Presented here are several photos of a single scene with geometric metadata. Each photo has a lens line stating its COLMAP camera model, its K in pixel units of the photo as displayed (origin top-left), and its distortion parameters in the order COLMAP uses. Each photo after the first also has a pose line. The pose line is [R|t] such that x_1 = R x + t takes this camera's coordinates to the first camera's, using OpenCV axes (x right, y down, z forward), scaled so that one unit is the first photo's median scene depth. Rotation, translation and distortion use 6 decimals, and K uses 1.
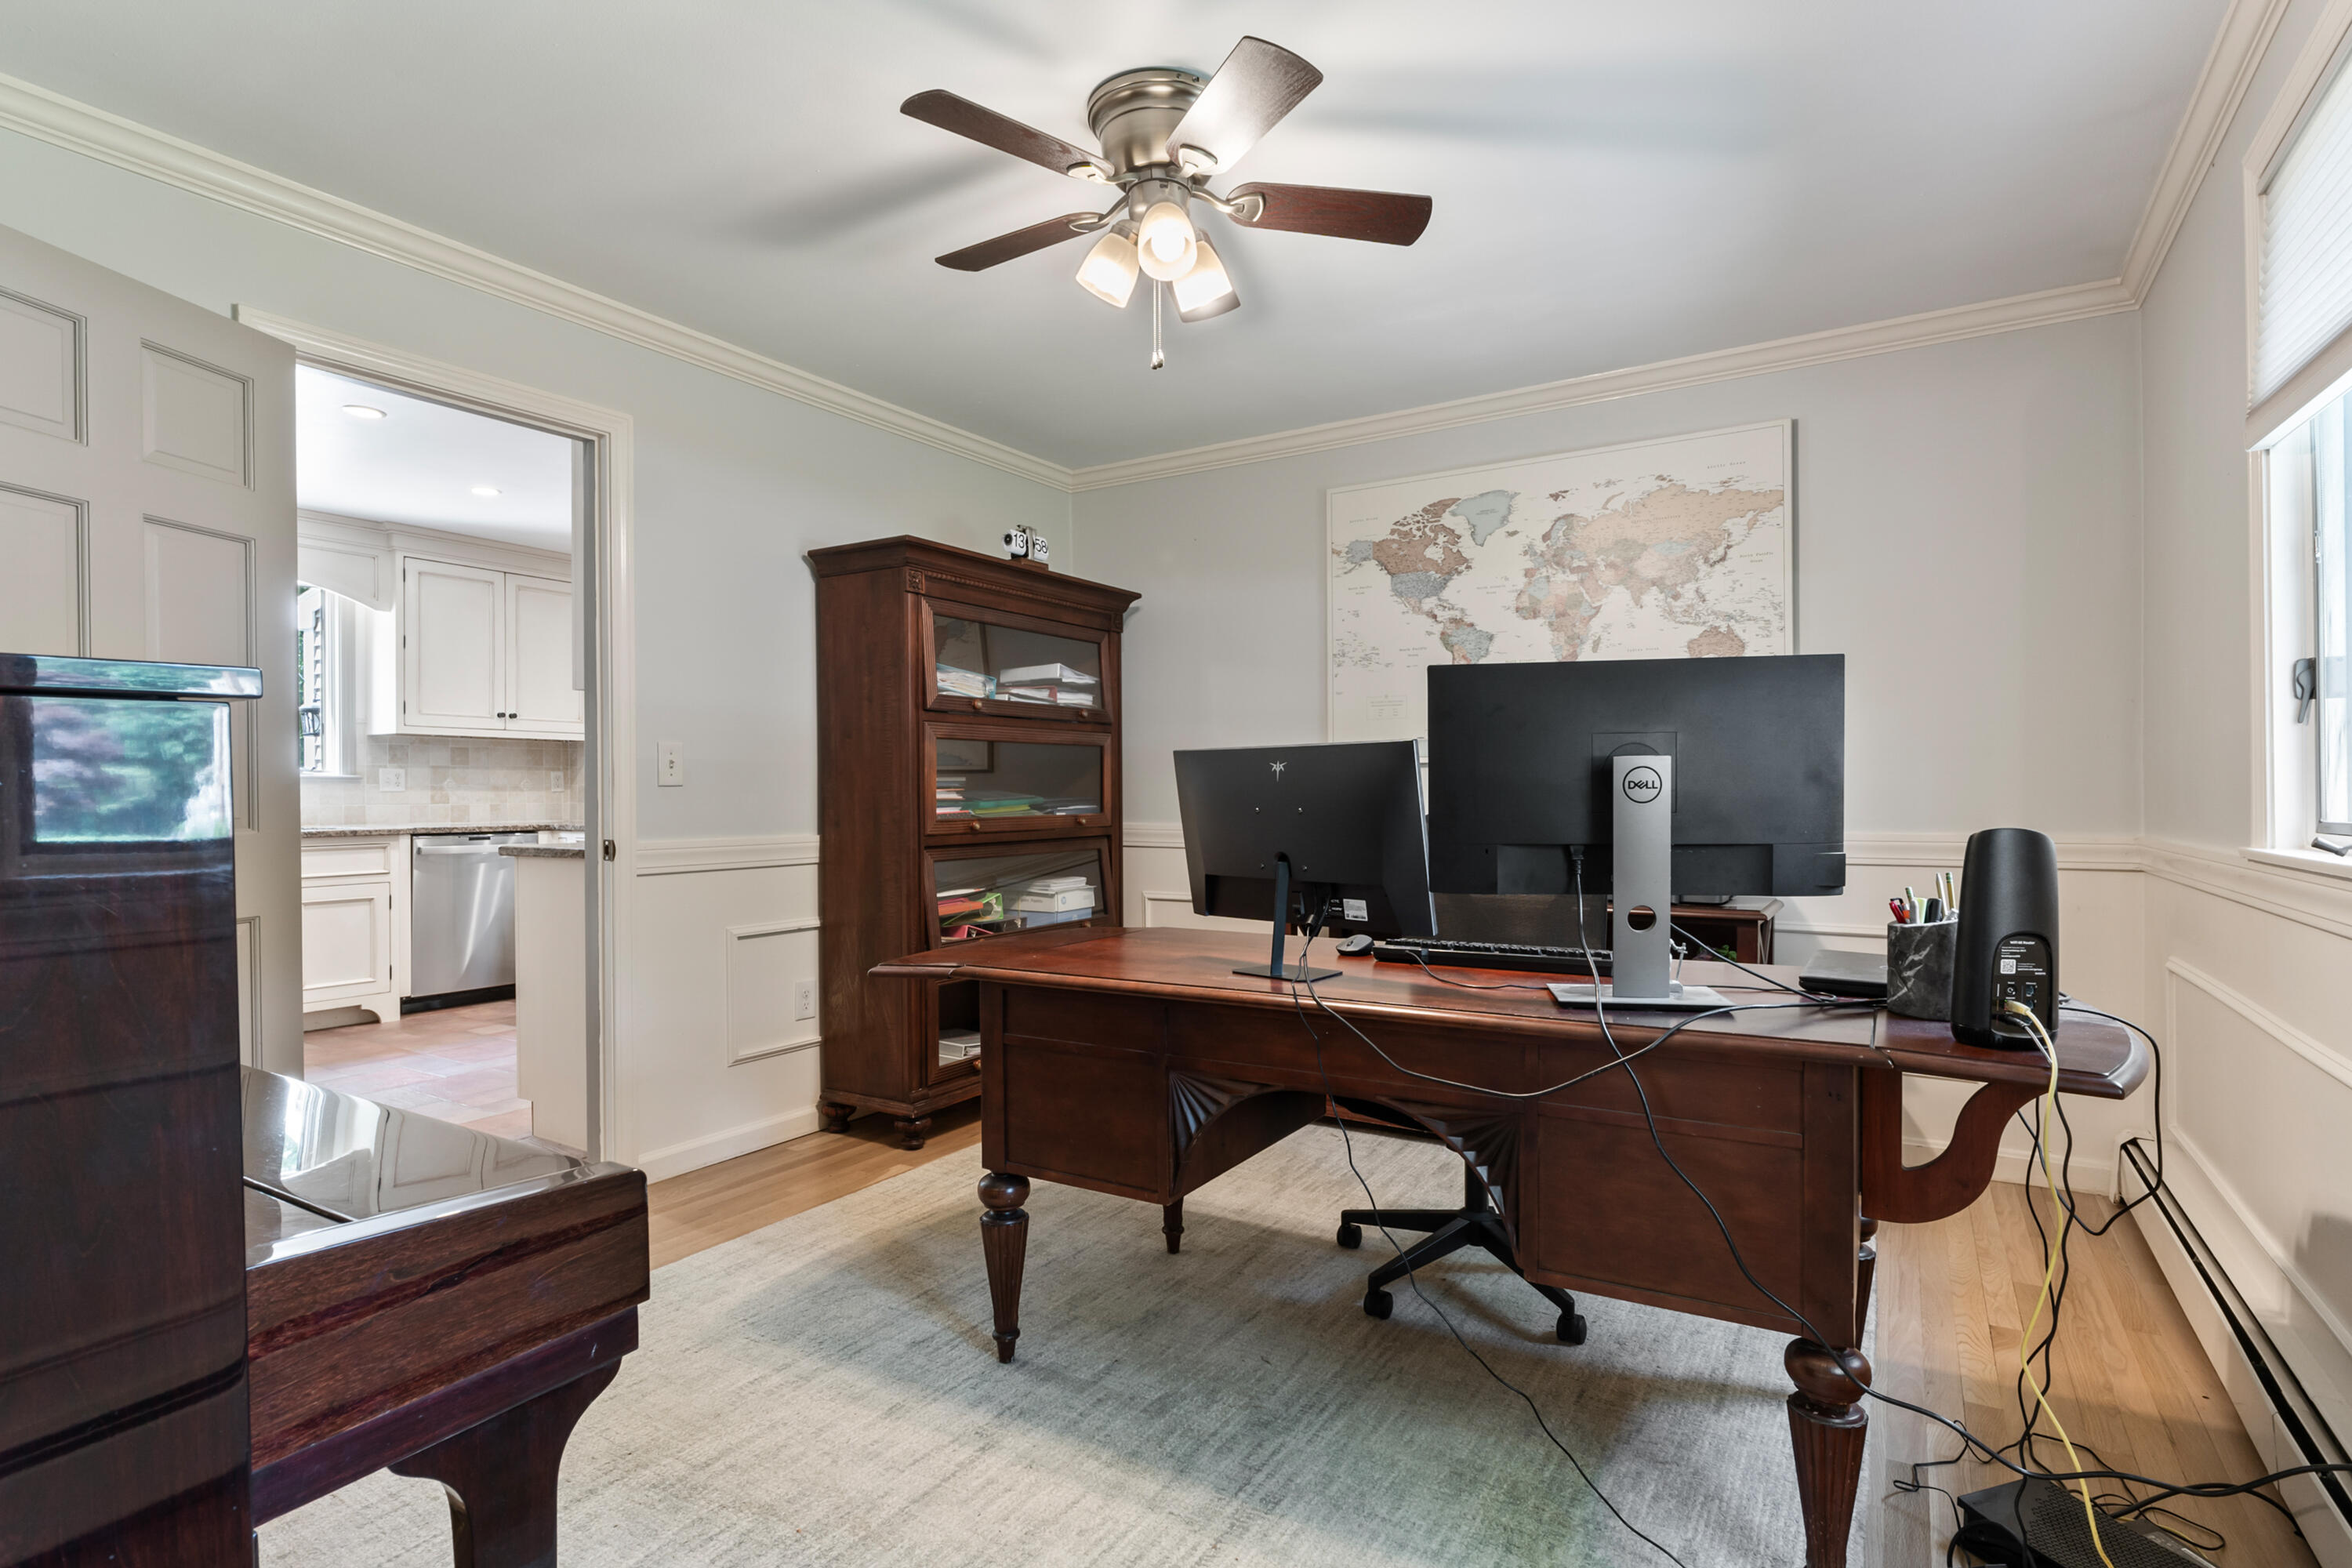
lens RADIAL K [[1188.2, 0, 1164.0], [0, 1188.2, 791.3], [0, 0, 1]] dist [-0.004970, -0.000112]
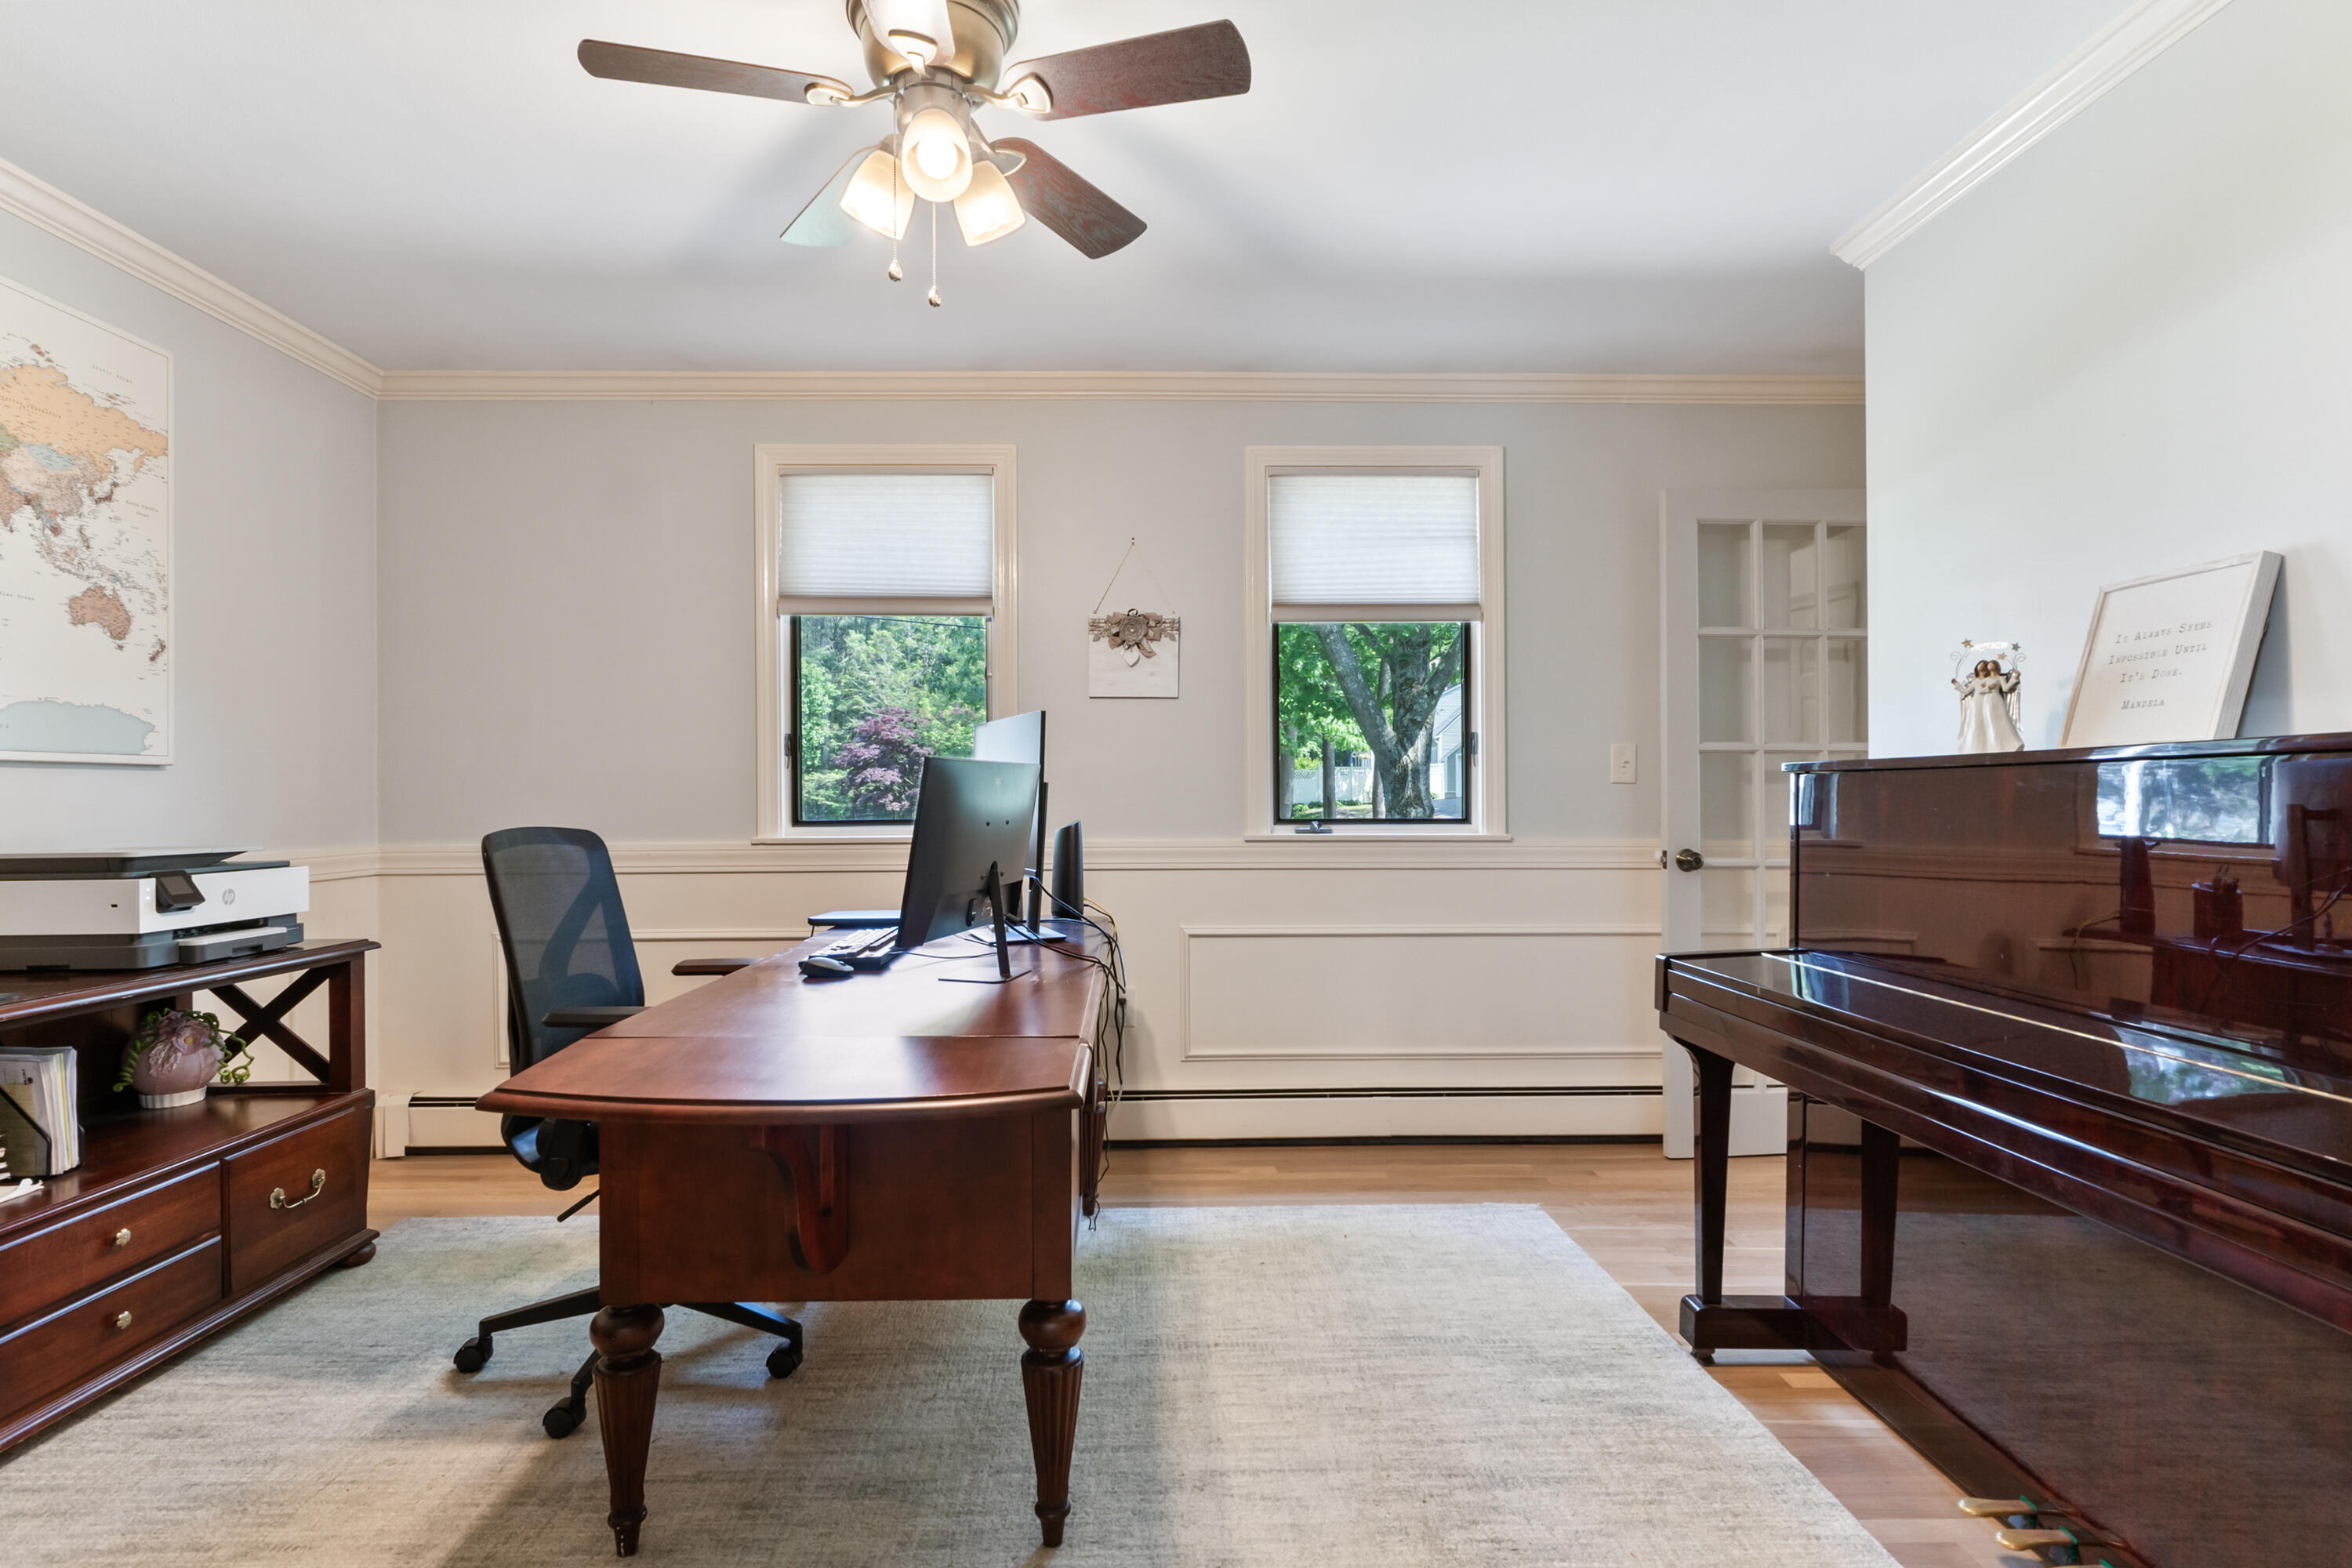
lens RADIAL K [[1188.2, 0, 1172.4], [0, 1188.2, 787.9], [0, 0, 1]] dist [-0.004970, -0.000112]
pose [[-0.552137, 0.008824, 0.833707, -0.574250], [0.004271, 0.999961, -0.007754, -0.005429], [-0.833742, -0.000721, -0.552153, 0.947365]]
